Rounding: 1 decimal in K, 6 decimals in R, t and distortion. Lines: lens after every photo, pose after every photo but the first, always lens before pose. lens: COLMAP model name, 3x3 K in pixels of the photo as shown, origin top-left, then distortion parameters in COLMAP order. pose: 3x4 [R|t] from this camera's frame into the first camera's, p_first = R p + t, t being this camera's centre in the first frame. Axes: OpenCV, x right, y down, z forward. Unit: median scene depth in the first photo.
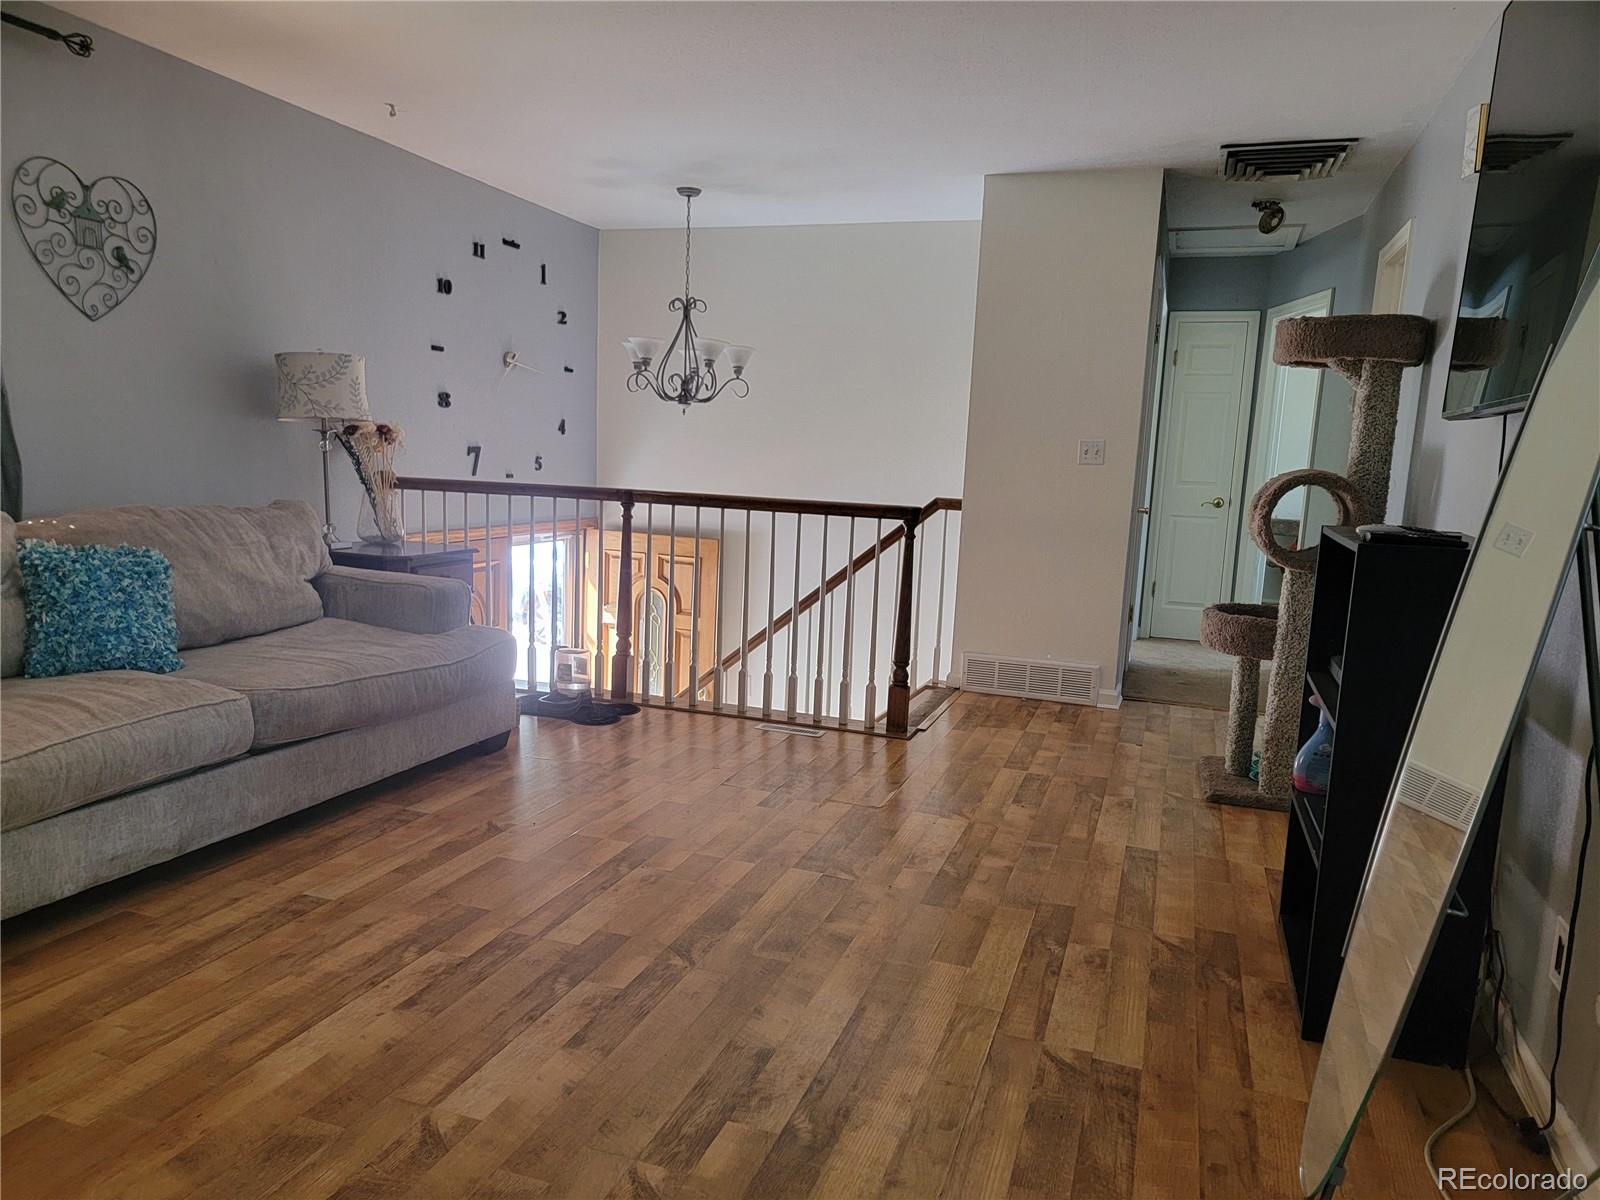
lens RADIAL K [[1099.1, 0, 808.3], [0, 1099.1, 596.4], [0, 0, 1]] dist [0.030295, -0.007802]
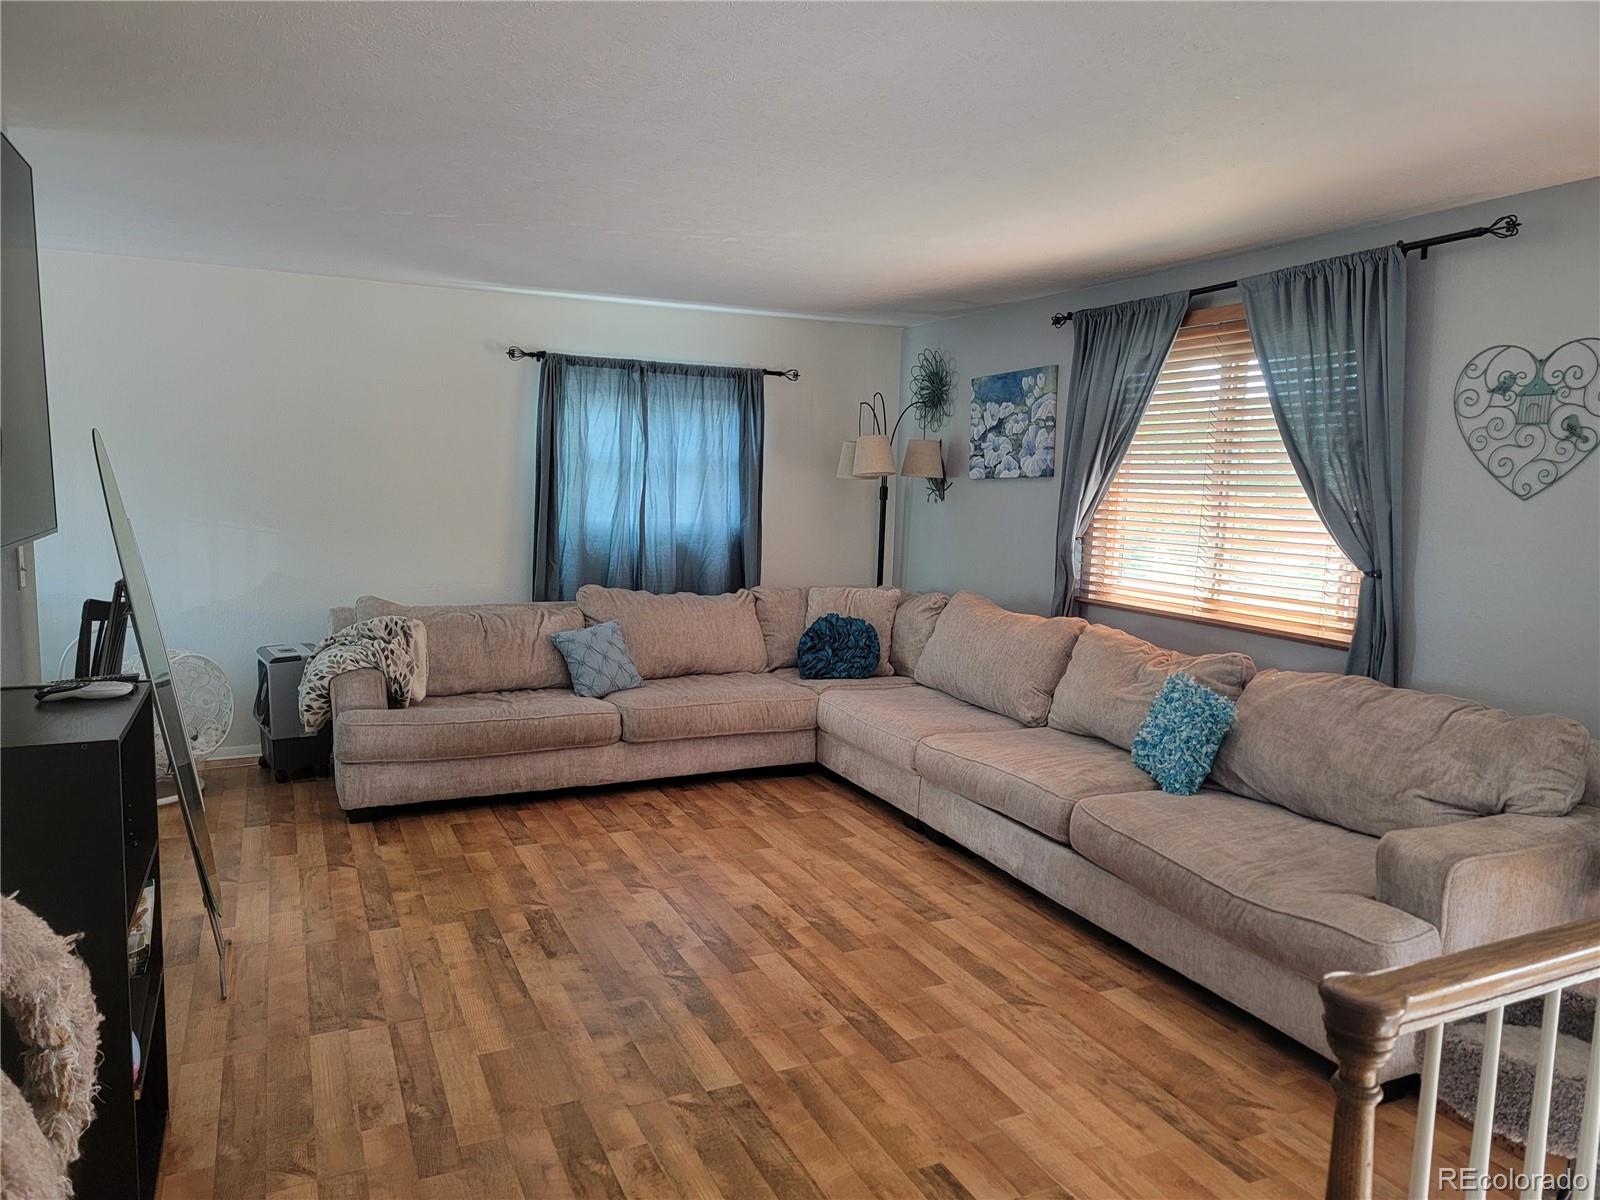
lens RADIAL K [[1099.1, 0, 805.5], [0, 1099.1, 609.8], [0, 0, 1]] dist [0.030295, -0.007802]
pose [[-0.710051, 0.027419, -0.703616, 0.649216], [-0.150975, 0.970076, 0.190157, -0.348005], [0.687775, 0.241250, -0.684664, 1.776322]]
